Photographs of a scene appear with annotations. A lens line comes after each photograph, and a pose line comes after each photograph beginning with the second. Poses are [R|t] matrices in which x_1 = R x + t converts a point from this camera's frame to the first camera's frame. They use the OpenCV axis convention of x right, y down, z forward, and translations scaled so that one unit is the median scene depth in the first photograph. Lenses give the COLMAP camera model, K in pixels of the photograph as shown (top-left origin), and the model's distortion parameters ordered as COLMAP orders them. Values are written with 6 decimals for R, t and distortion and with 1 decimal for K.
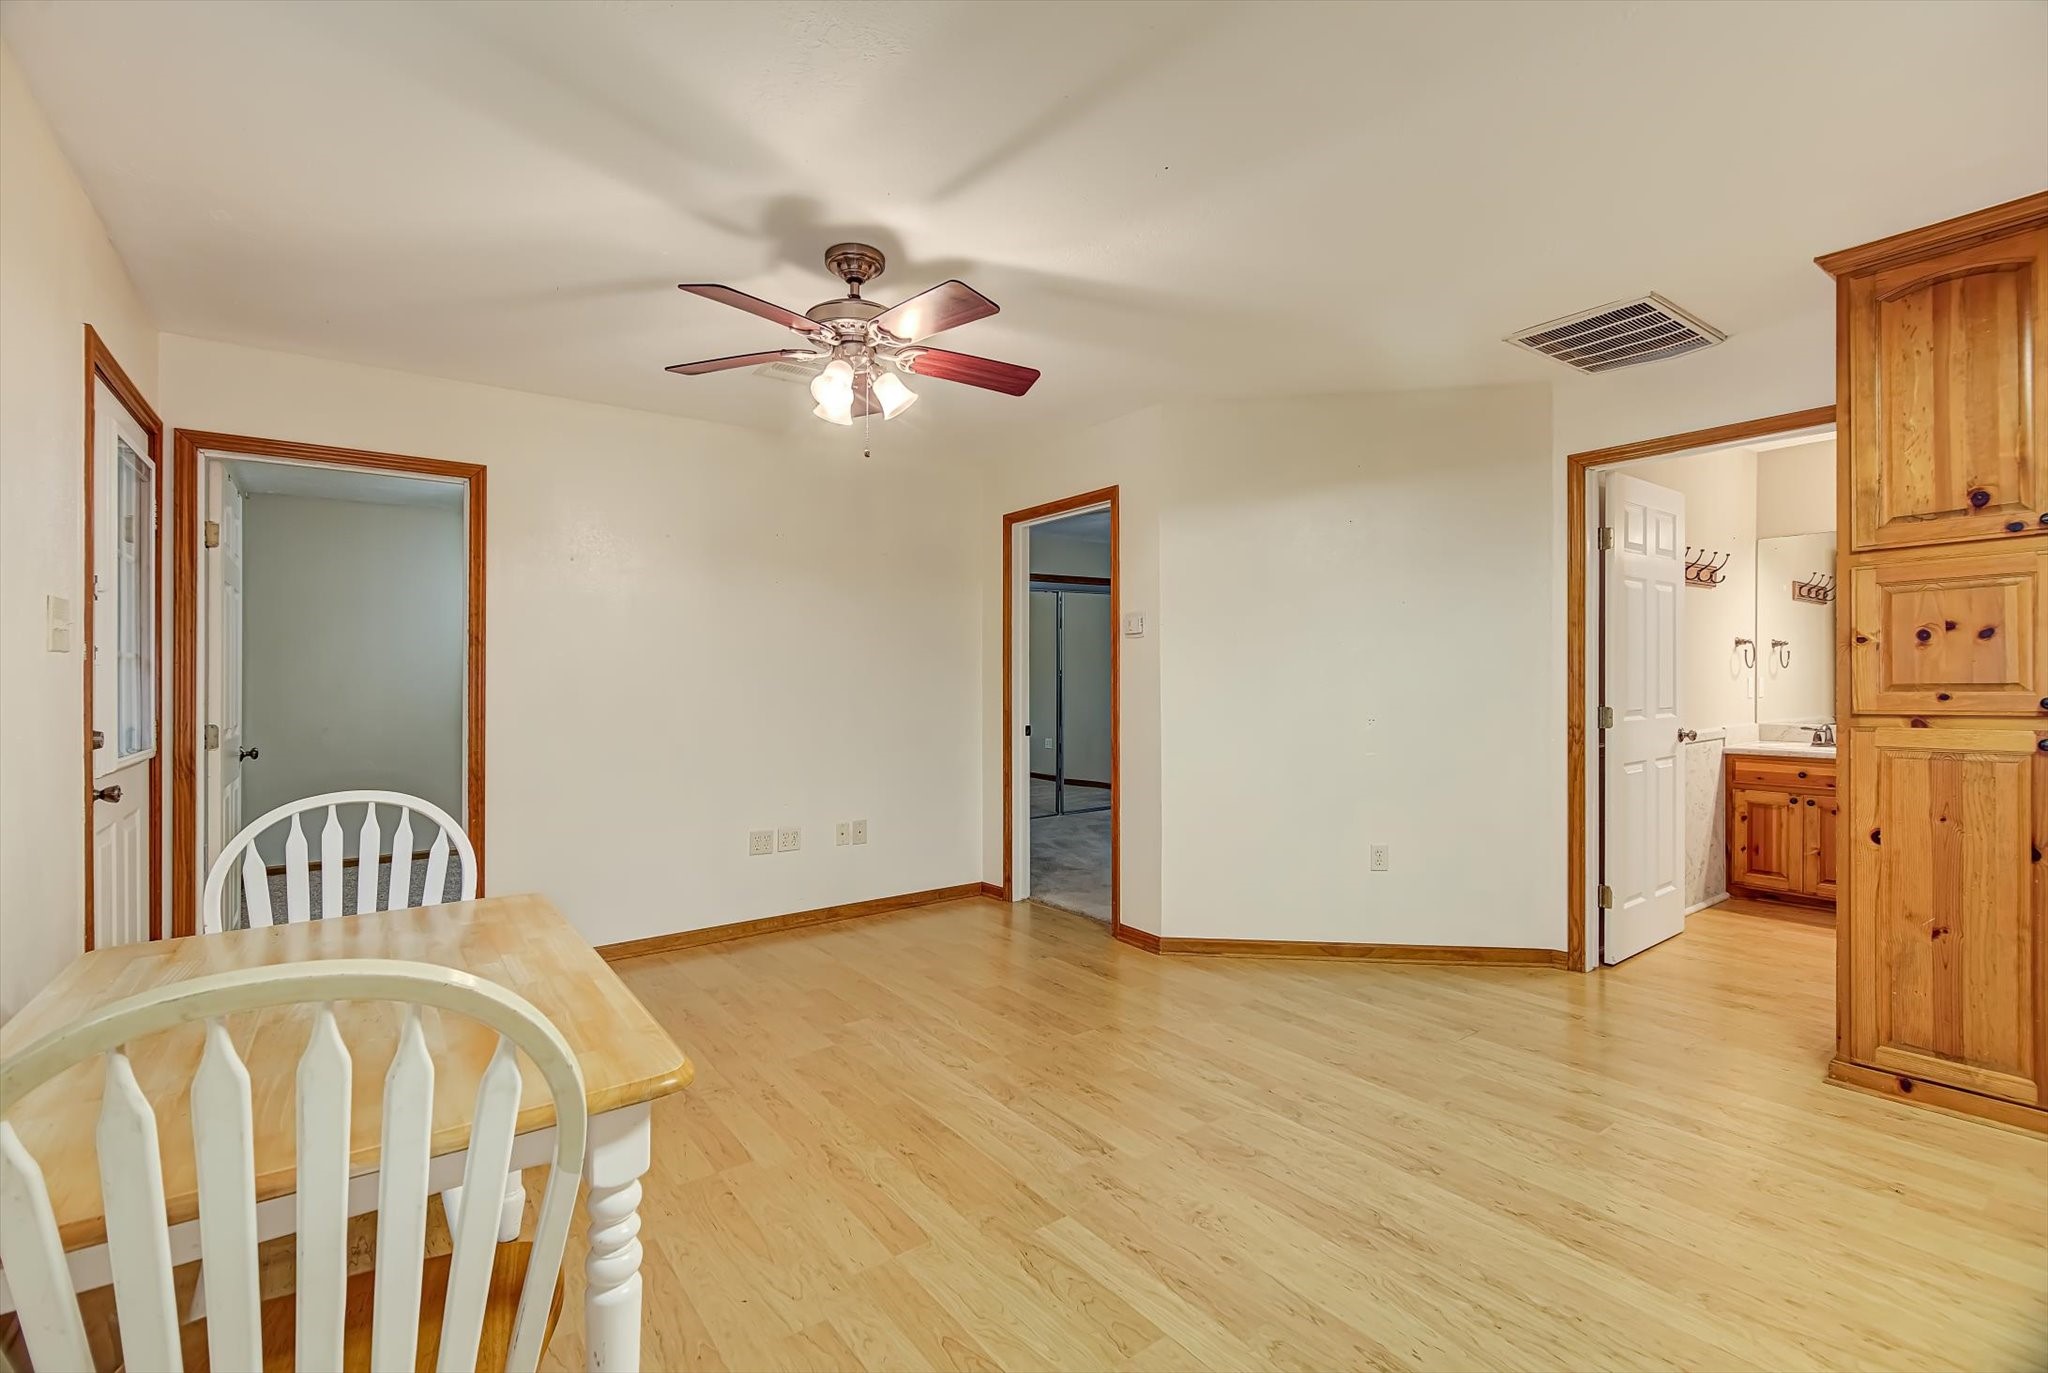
lens RADIAL K [[913.4, 0, 1023.7], [0, 913.4, 680.7], [0, 0, 1]] dist [0.001744, 0.000451]
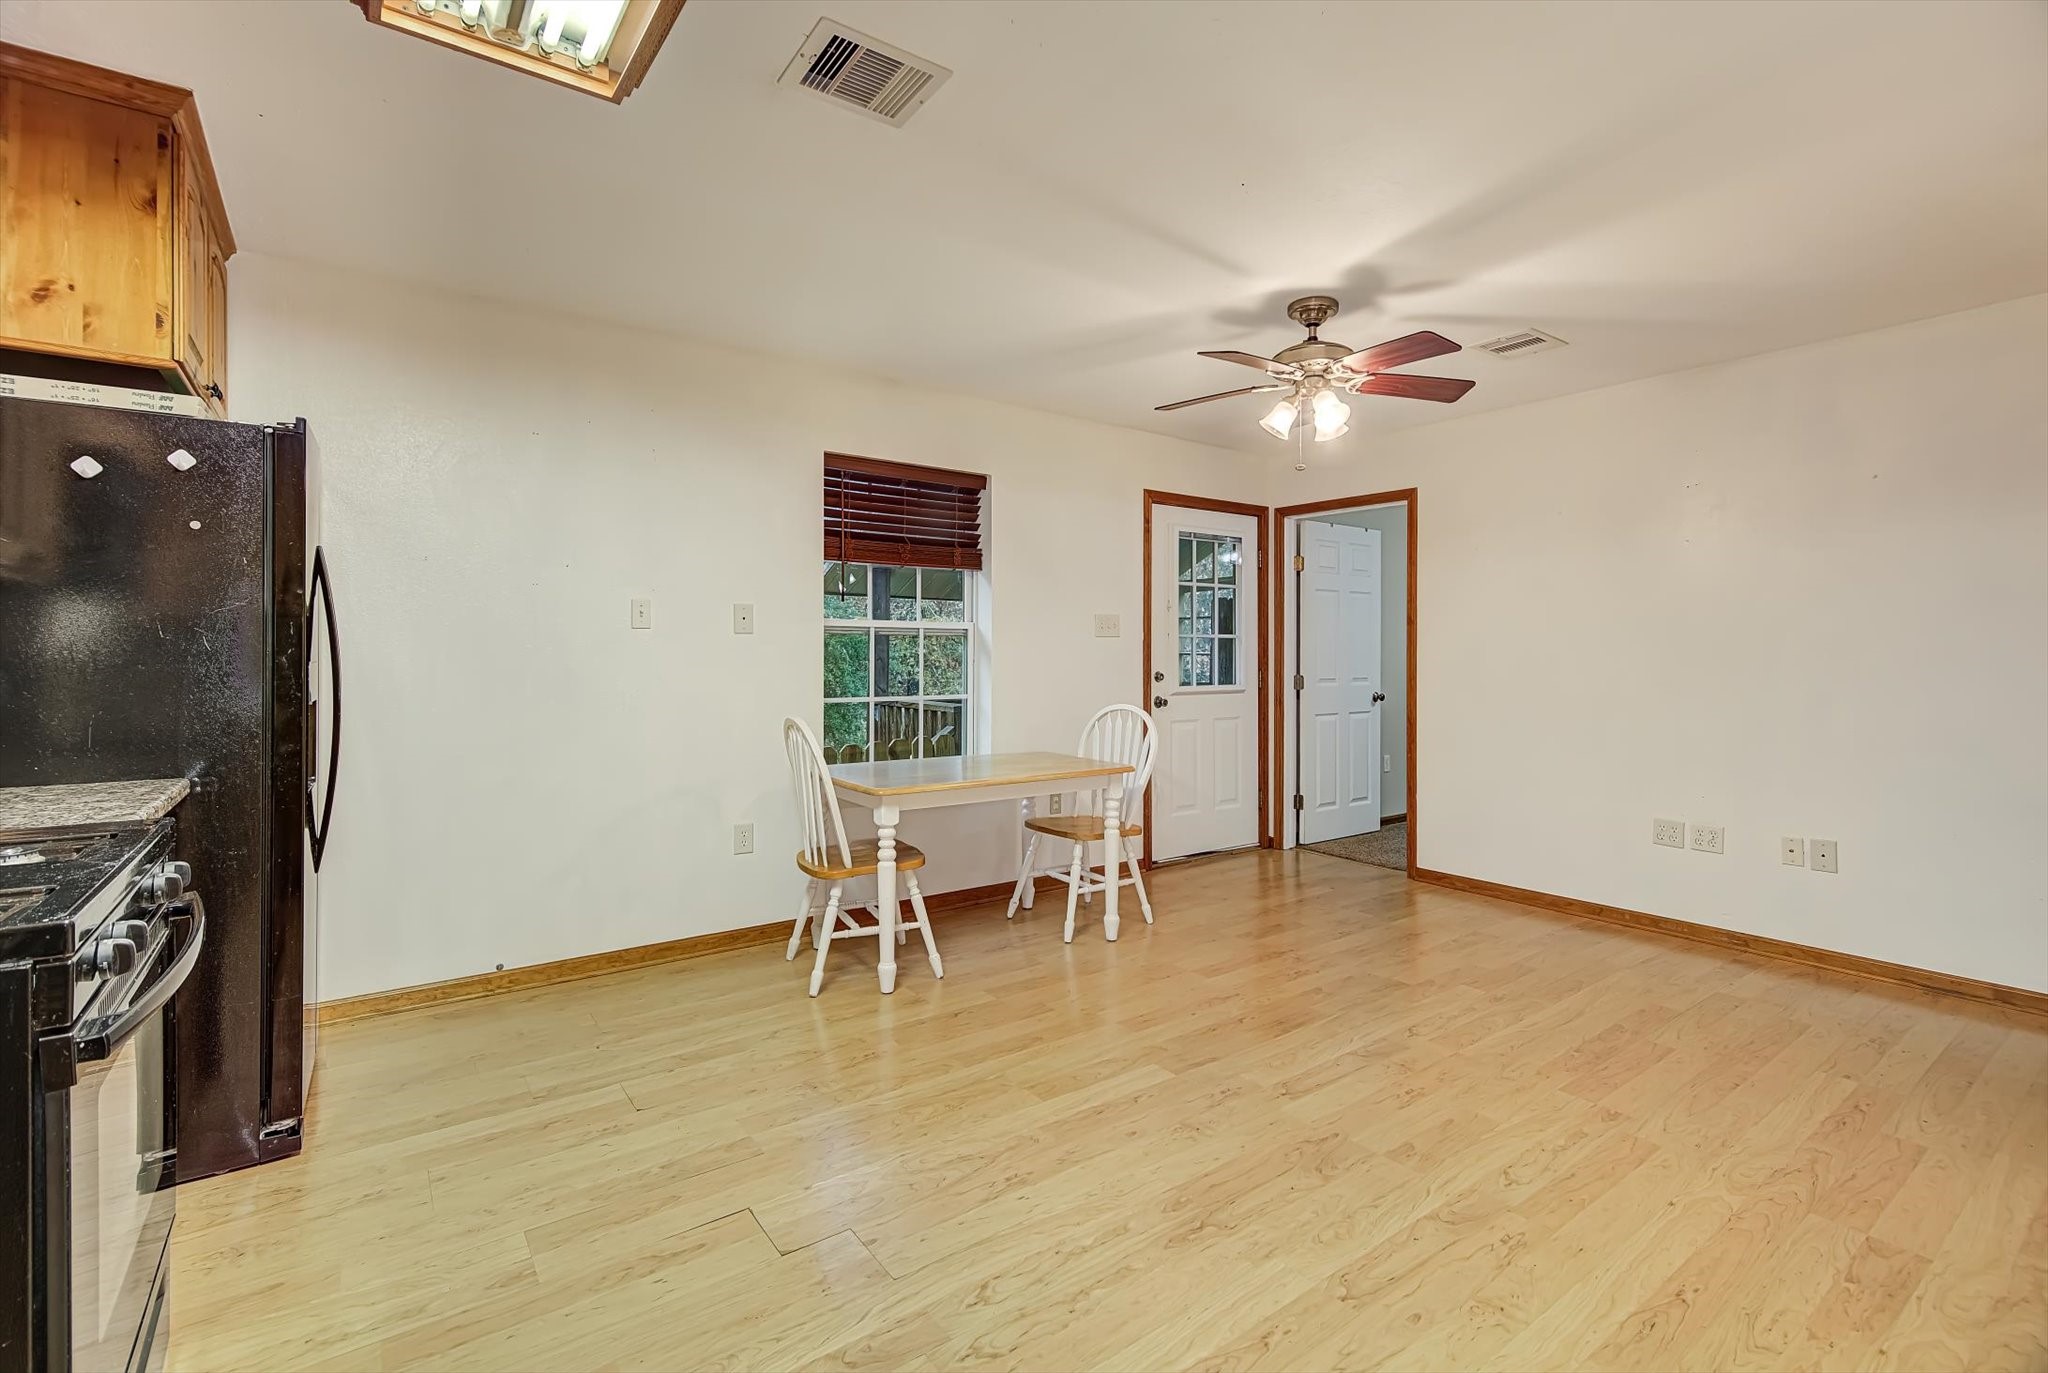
lens RADIAL K [[913.4, 0, 1019.8], [0, 913.4, 643.3], [0, 0, 1]] dist [0.001744, 0.000451]
pose [[-0.004796, -0.000058, -0.999988, 1.069981], [-0.003136, 0.999995, -0.000043, -0.012372], [0.999984, 0.003136, -0.004796, 0.637117]]
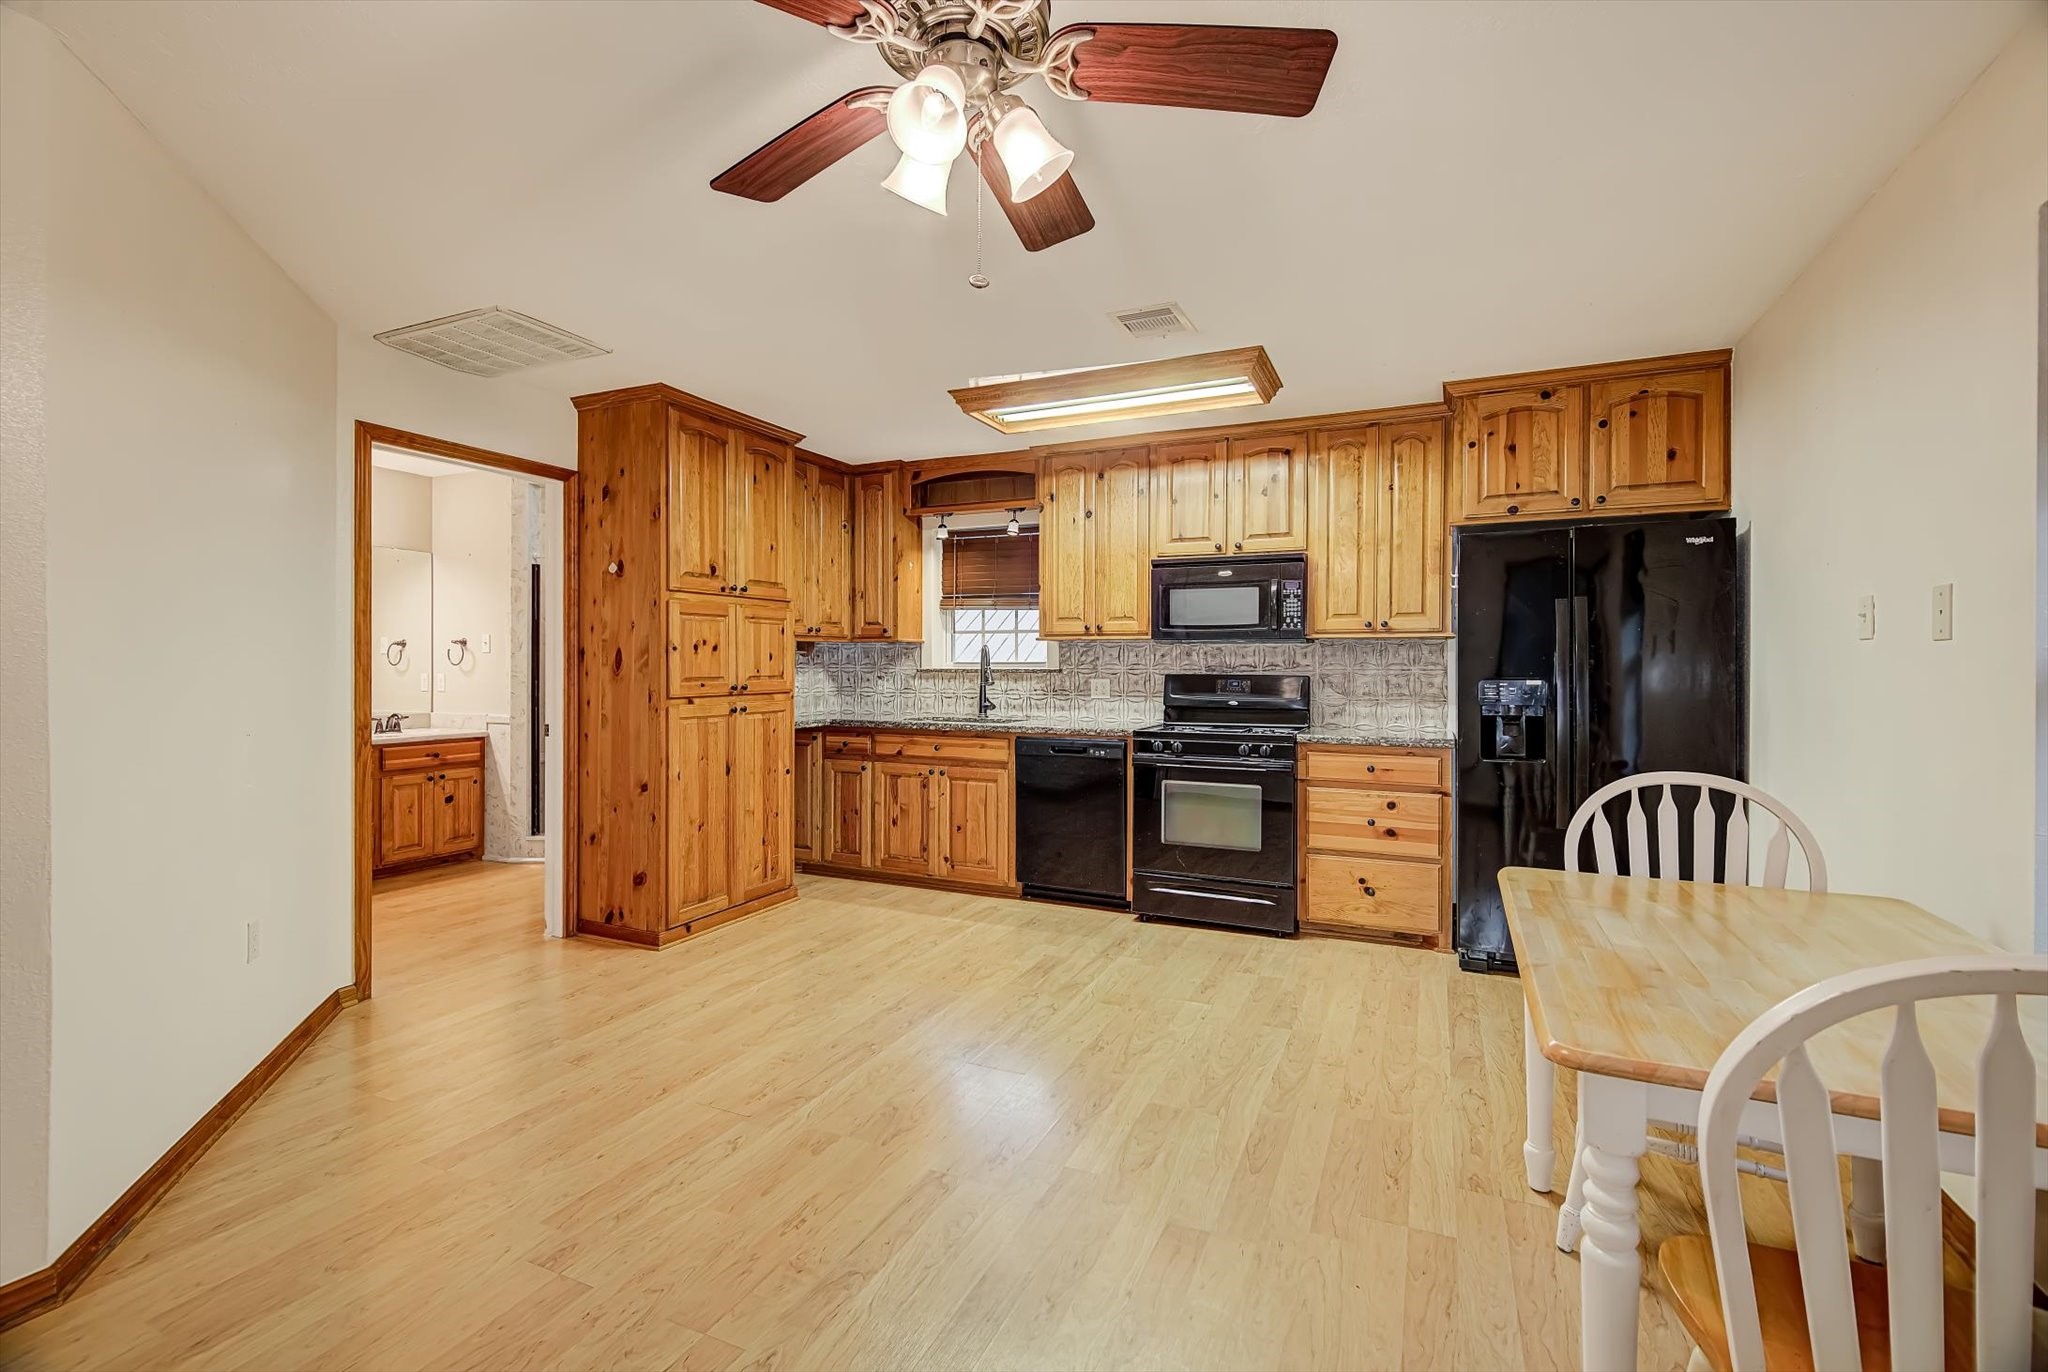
lens RADIAL K [[913.4, 0, 1007.3], [0, 913.4, 684.5], [0, 0, 1]] dist [0.001744, 0.000451]
pose [[-0.476972, -0.007269, 0.878888, -0.704523], [-0.000411, 0.999968, 0.008047, 0.003104], [-0.878918, 0.003477, -0.476960, 1.276936]]
